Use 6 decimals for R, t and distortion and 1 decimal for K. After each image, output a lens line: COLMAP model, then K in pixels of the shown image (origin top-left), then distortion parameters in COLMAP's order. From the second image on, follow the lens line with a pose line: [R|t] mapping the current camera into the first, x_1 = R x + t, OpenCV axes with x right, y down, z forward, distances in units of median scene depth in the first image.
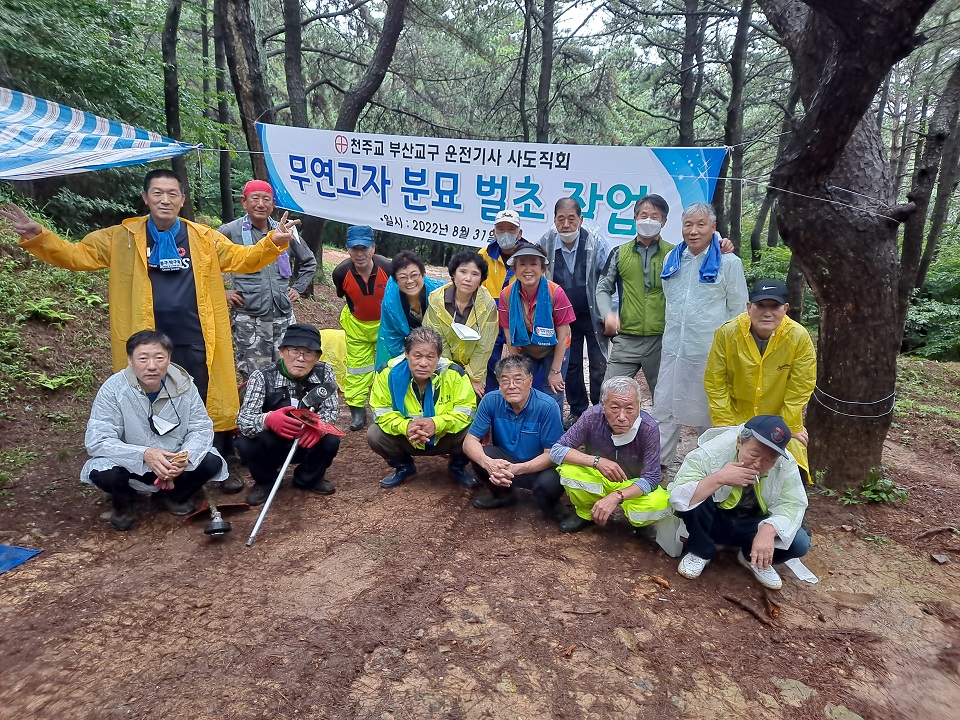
lens RADIAL K [[709.1, 0, 482.2], [0, 709.1, 362.9], [0, 0, 1]] dist [0.037626, -0.053096]
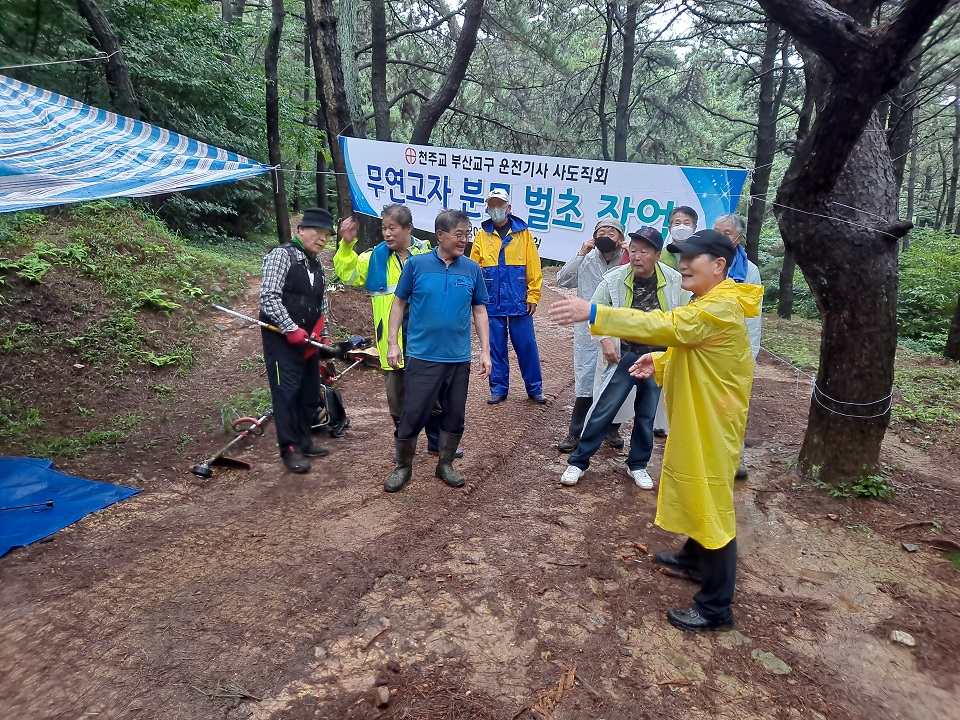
lens RADIAL K [[709.1, 0, 482.2], [0, 709.1, 362.9], [0, 0, 1]] dist [0.037626, -0.053096]
pose [[0.991562, 0.035306, -0.124734, 0.104619], [-0.034935, 0.999376, 0.005167, 0.008574], [0.124839, -0.000766, 0.992177, -0.145580]]
